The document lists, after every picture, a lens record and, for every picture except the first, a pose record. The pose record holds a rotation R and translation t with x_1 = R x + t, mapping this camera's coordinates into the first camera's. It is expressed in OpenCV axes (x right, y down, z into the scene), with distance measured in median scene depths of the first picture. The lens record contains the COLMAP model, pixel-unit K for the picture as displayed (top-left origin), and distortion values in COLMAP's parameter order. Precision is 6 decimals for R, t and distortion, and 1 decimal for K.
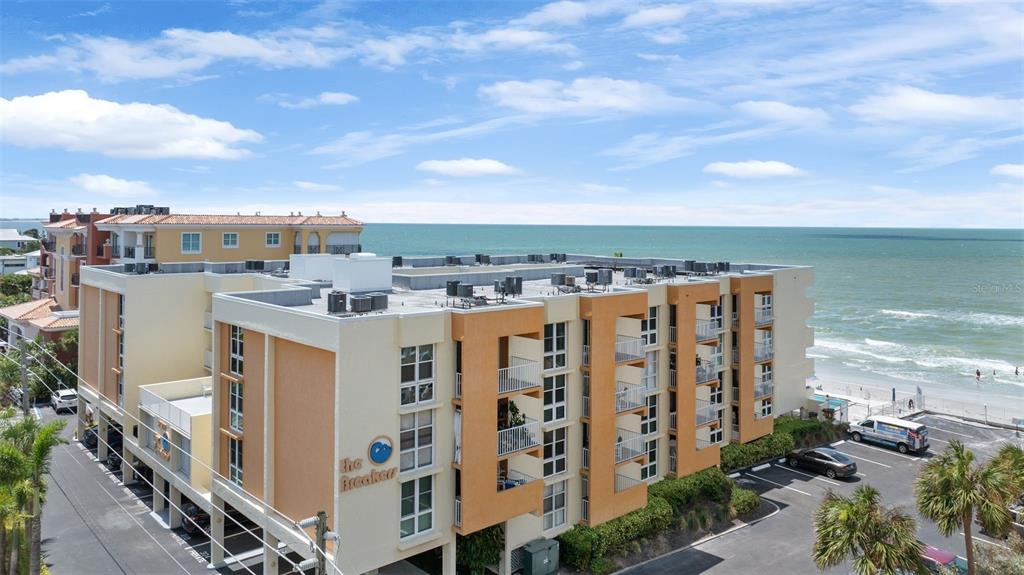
lens RADIAL K [[689.0, 0, 512.0], [0, 689.0, 287.5], [0, 0, 1]] dist [-0.005000, -0.001769]
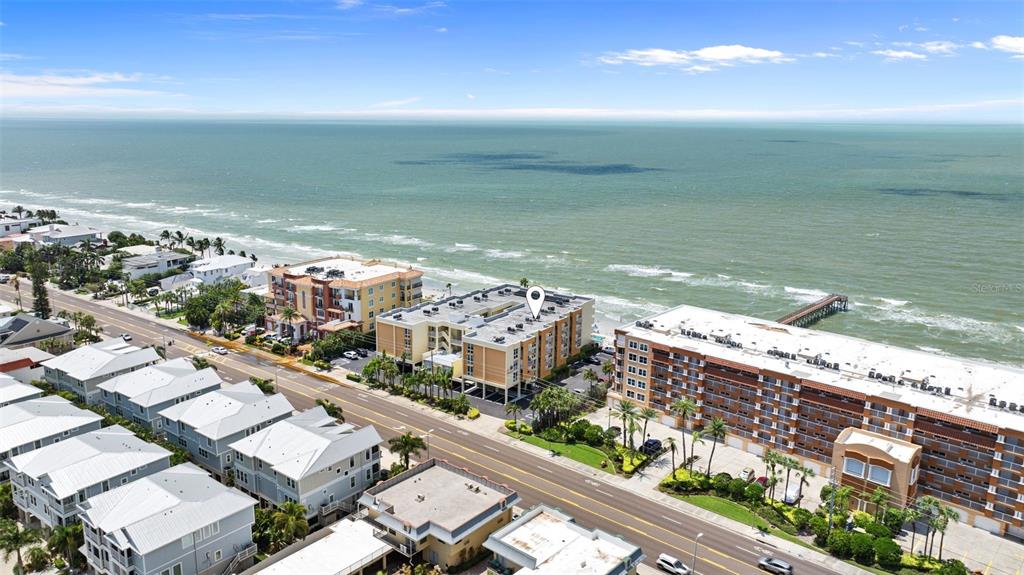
lens RADIAL K [[689.0, 0, 512.0], [0, 689.0, 287.5], [0, 0, 1]] dist [-0.005000, -0.001769]
pose [[0.974262, -0.027132, 0.223781, -1.364823], [-0.013556, 0.983882, 0.178307, -1.357352], [-0.225011, -0.176751, 0.958190, -4.125474]]
